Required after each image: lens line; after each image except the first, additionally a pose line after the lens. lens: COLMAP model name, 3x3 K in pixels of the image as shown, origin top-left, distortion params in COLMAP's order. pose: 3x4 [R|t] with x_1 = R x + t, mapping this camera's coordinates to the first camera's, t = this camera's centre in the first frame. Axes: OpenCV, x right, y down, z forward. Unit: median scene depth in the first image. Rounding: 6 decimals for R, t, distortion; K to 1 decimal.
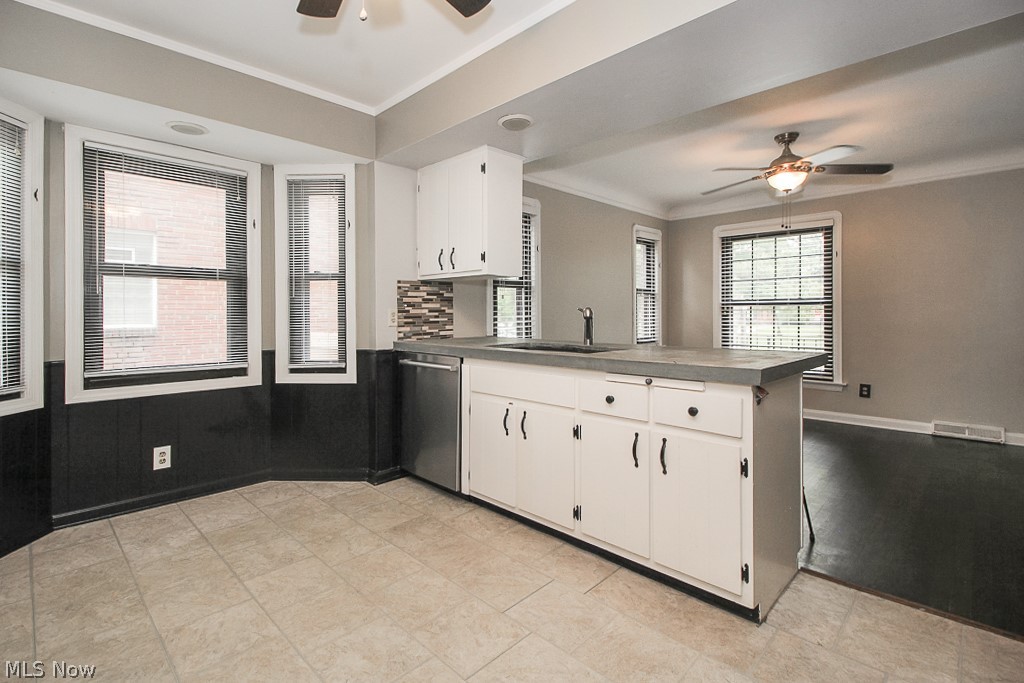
lens RADIAL K [[482.3, 0, 515.3], [0, 482.3, 340.9], [0, 0, 1]] dist [0.003006, -0.000103]
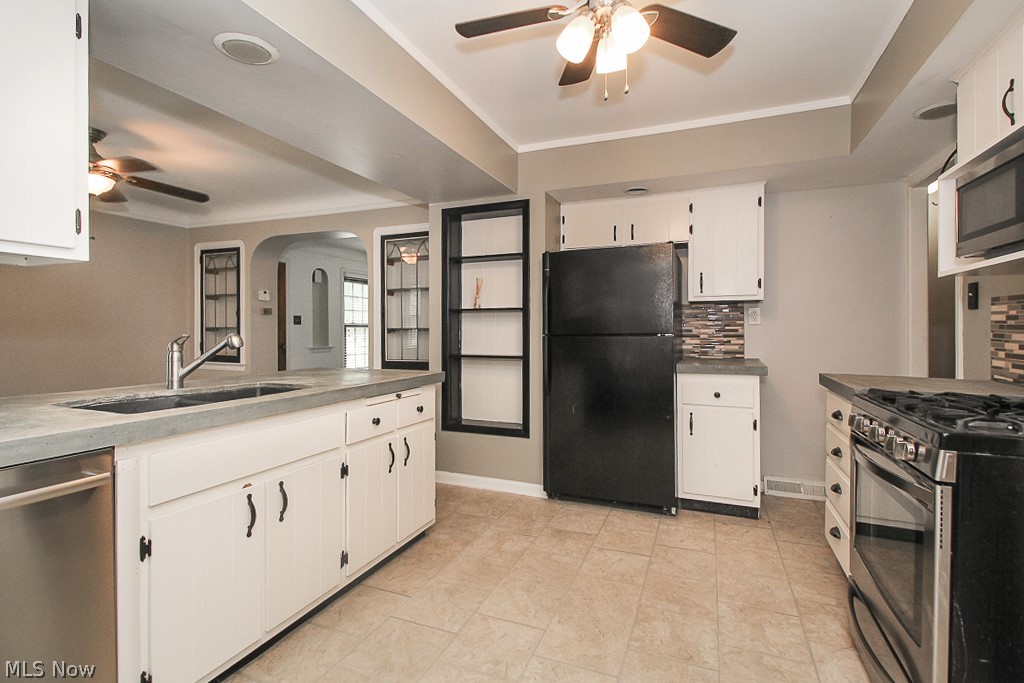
lens RADIAL K [[482.3, 0, 515.3], [0, 482.3, 336.0], [0, 0, 1]] dist [0.003006, -0.000103]
pose [[-0.376732, -0.013921, 0.926218, -0.956745], [0.057172, 0.997631, 0.038248, -0.095567], [-0.924556, 0.067363, -0.375043, 1.155166]]
